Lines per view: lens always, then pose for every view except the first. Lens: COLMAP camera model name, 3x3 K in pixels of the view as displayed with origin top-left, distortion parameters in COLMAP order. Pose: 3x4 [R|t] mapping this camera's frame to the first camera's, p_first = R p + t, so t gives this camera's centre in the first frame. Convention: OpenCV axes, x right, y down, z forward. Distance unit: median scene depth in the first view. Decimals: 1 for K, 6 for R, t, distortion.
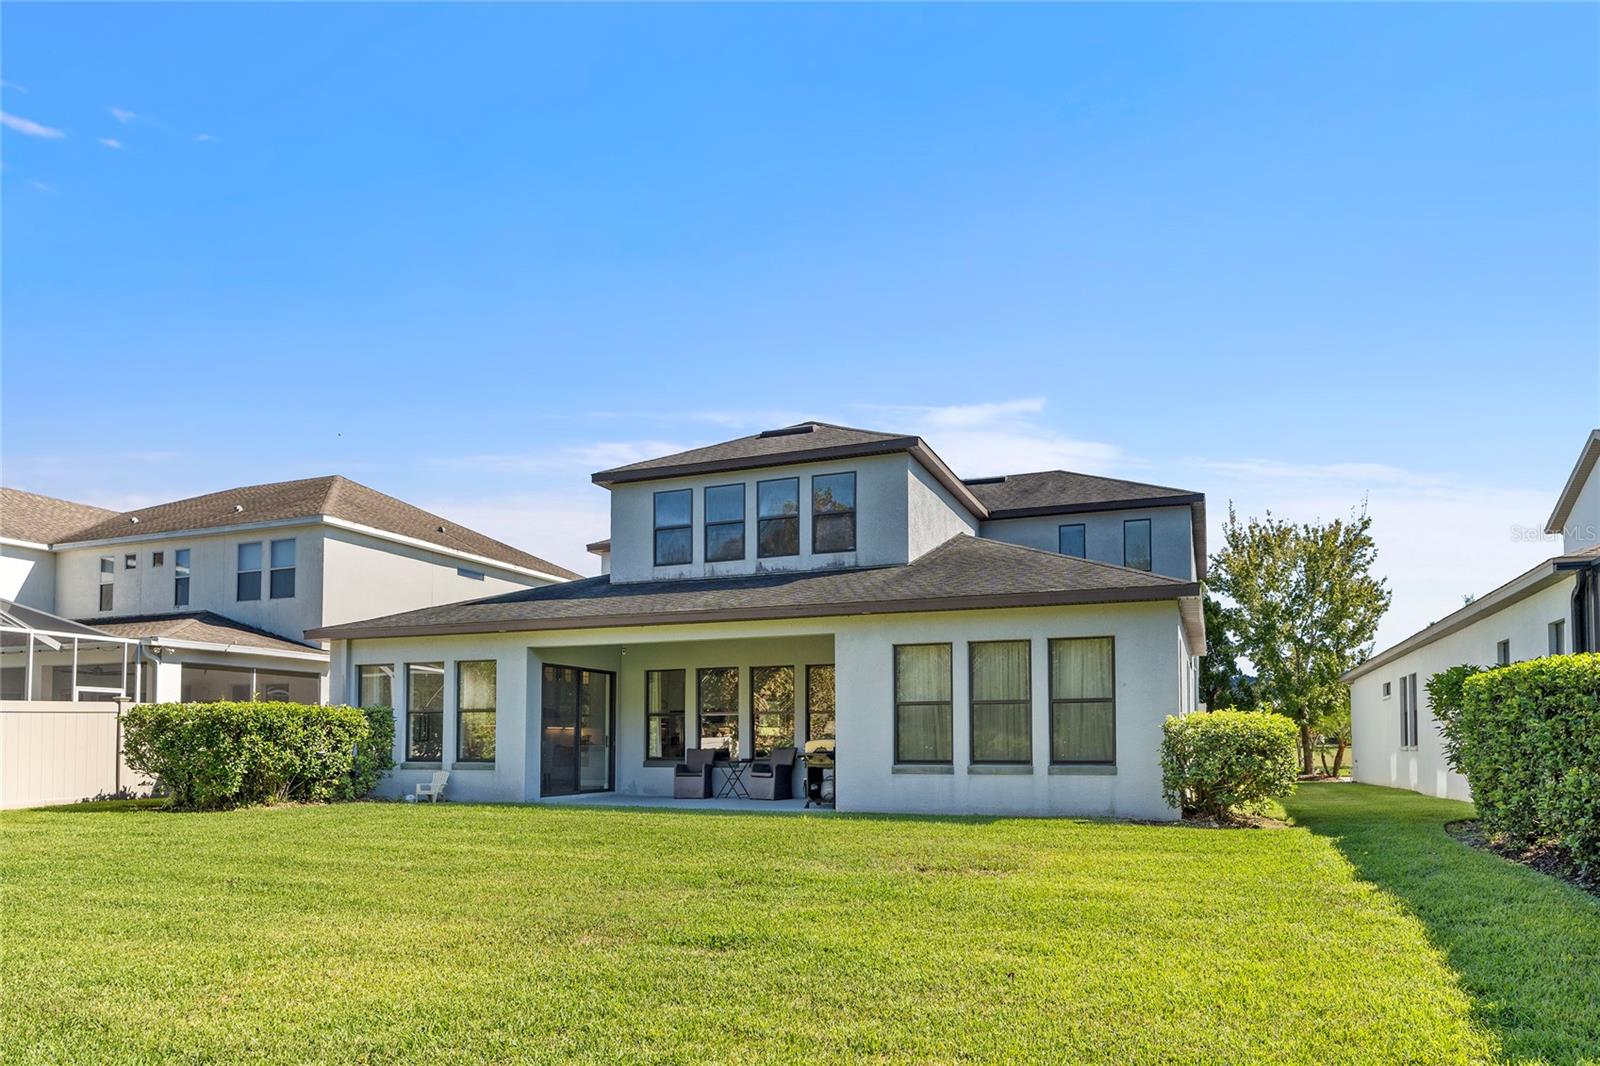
lens RADIAL K [[1034.0, 0, 821.8], [0, 1034.0, 707.4], [0, 0, 1]] dist [-0.000982, -0.001254]
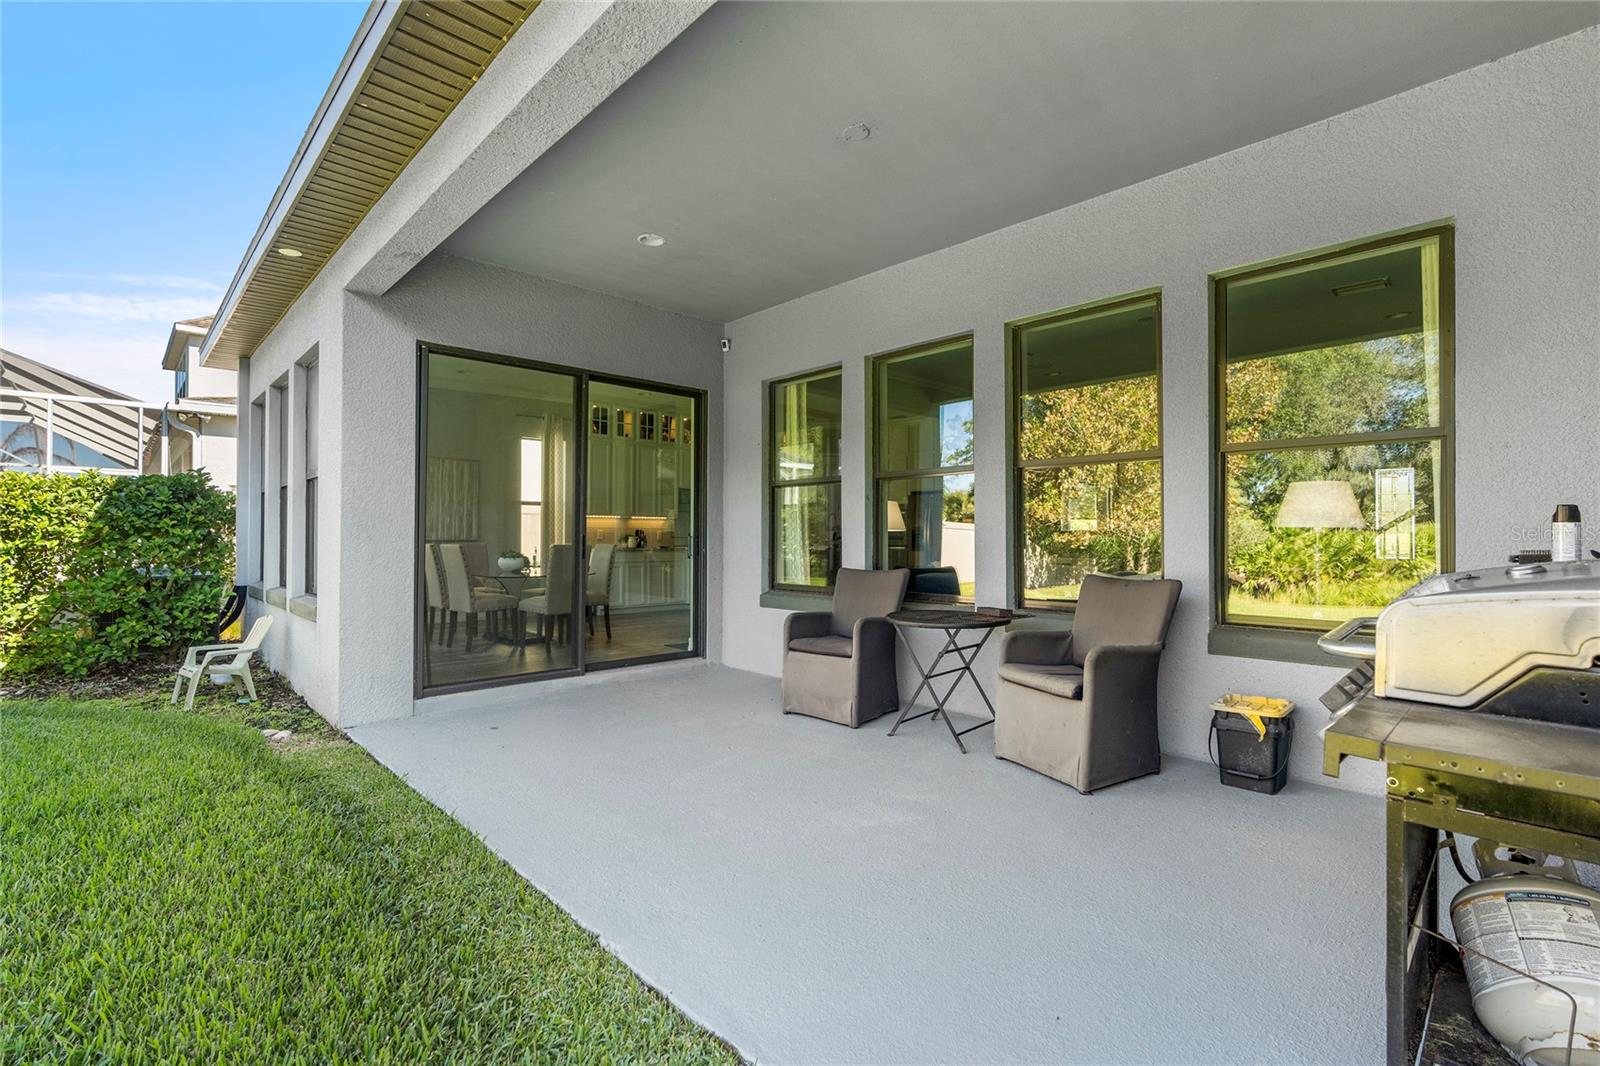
lens RADIAL K [[720.5, 0, 779.5], [0, 720.5, 529.5], [0, 0, 1]] dist [-0.001318, -0.000045]
pose [[0.896138, -0.000509, -0.443775, -0.034597], [0.012453, 0.999634, 0.024000, 0.019794], [0.443600, -0.027033, 0.895817, 0.794407]]
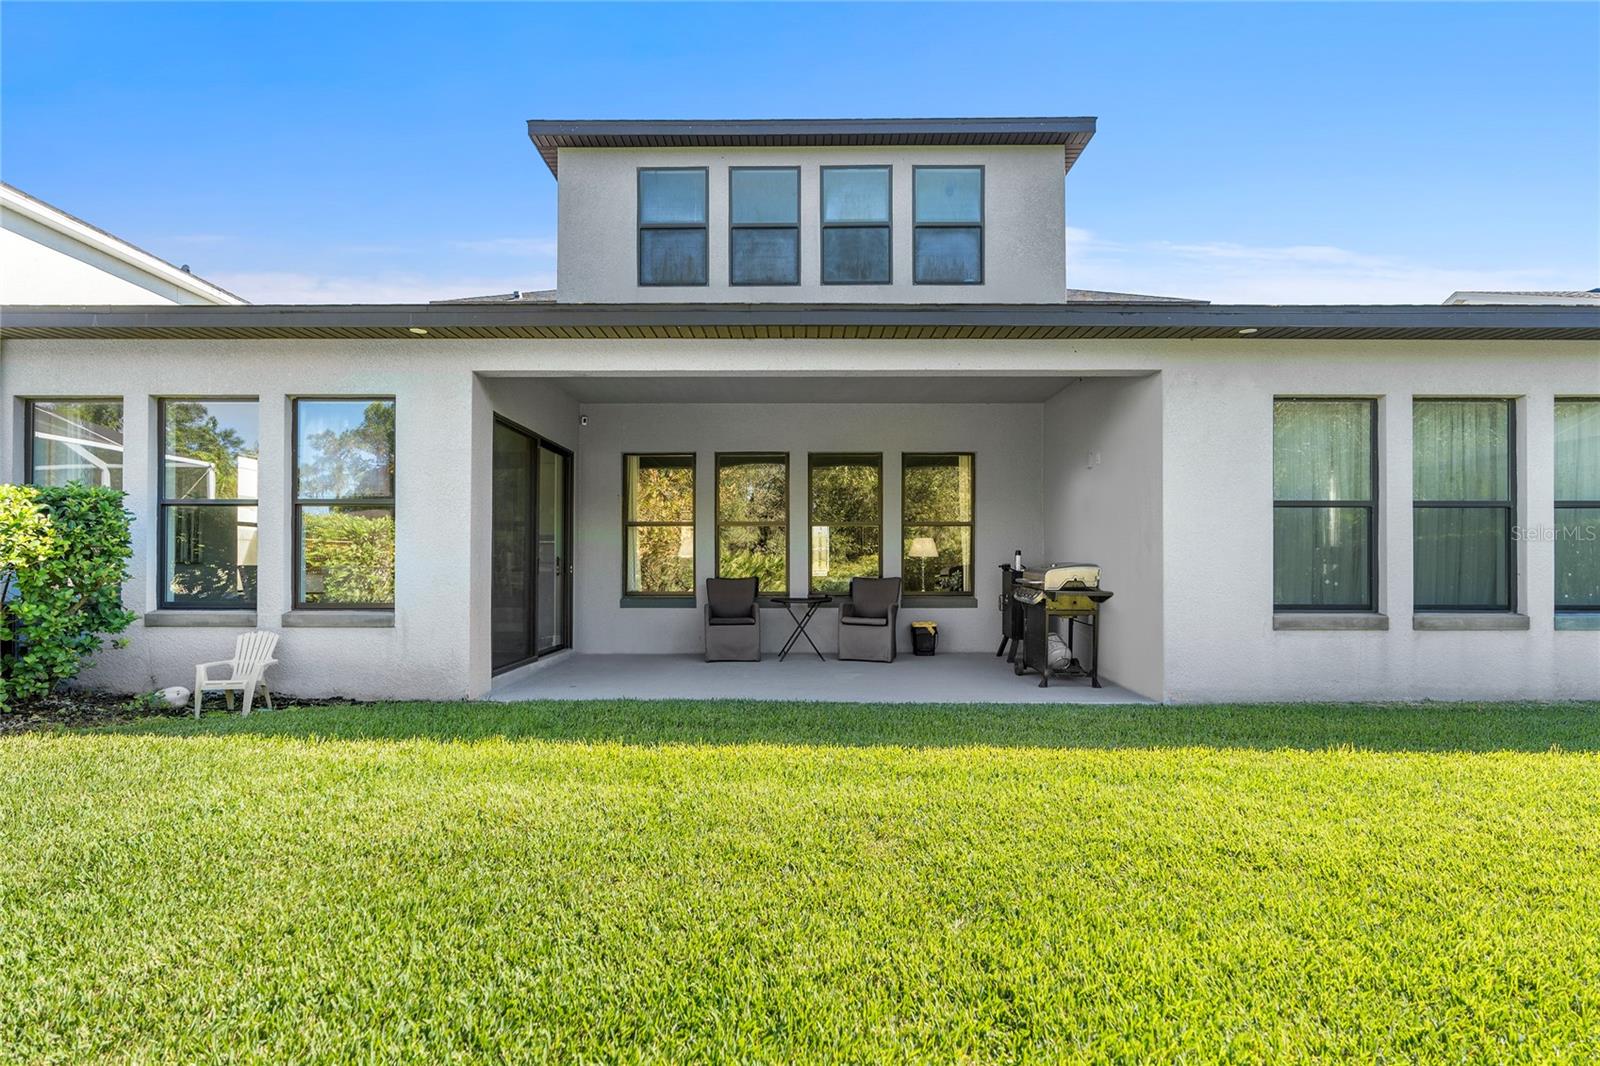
lens RADIAL K [[750.5, 0, 796.2], [0, 750.5, 565.1], [0, 0, 1]] dist [-0.003868, -0.000092]
pose [[0.936053, 0.003511, 0.351841, -0.250979], [-0.015726, 0.999368, 0.031866, 0.016920], [-0.351506, -0.035361, 0.935517, 0.582575]]
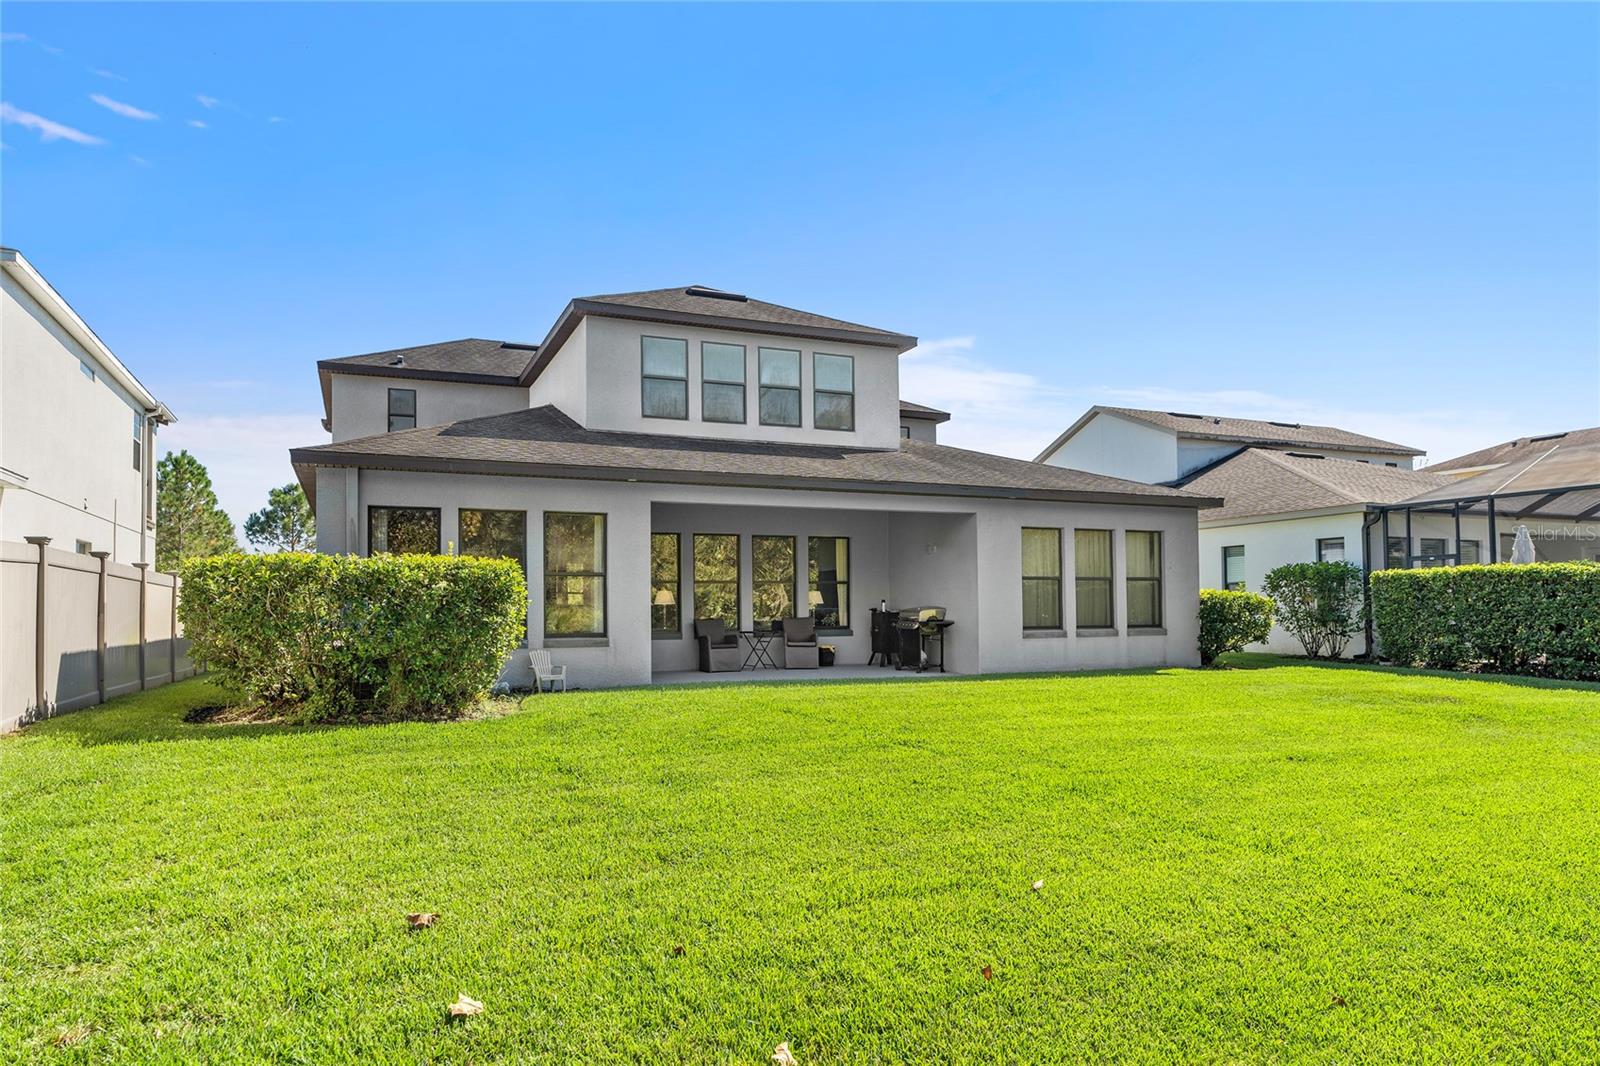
lens RADIAL K [[1003.4, 0, 792.7], [0, 1003.4, 575.4], [0, 0, 1]] dist [-0.006396, -0.001957]
pose [[0.713583, 0.021978, 0.700226, -0.732967], [-0.019539, 0.999743, -0.011468, 0.009383], [-0.700298, -0.005498, 0.713829, 0.307982]]
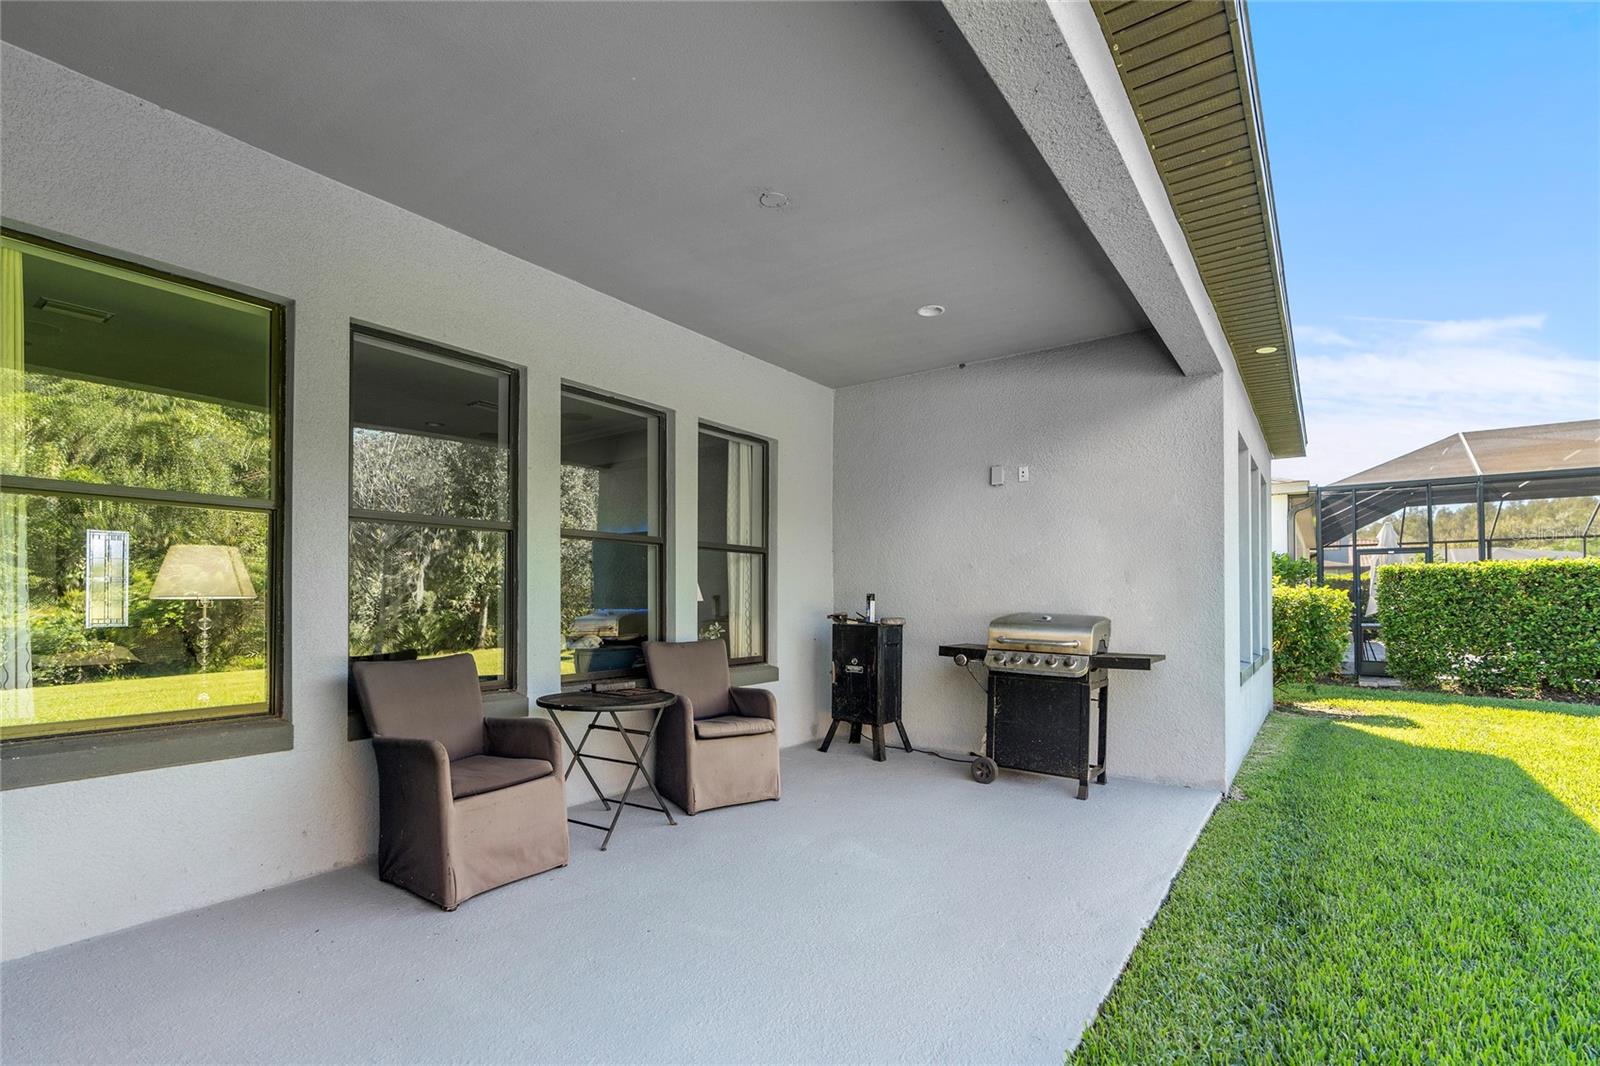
lens RADIAL K [[750.5, 0, 796.2], [0, 750.5, 565.1], [0, 0, 1]] dist [-0.003868, -0.000092]
pose [[0.257470, 0.045222, 0.965228, -0.274187], [-0.036212, 0.998654, -0.037129, 0.021552], [-0.965608, -0.025393, 0.258761, 0.910038]]
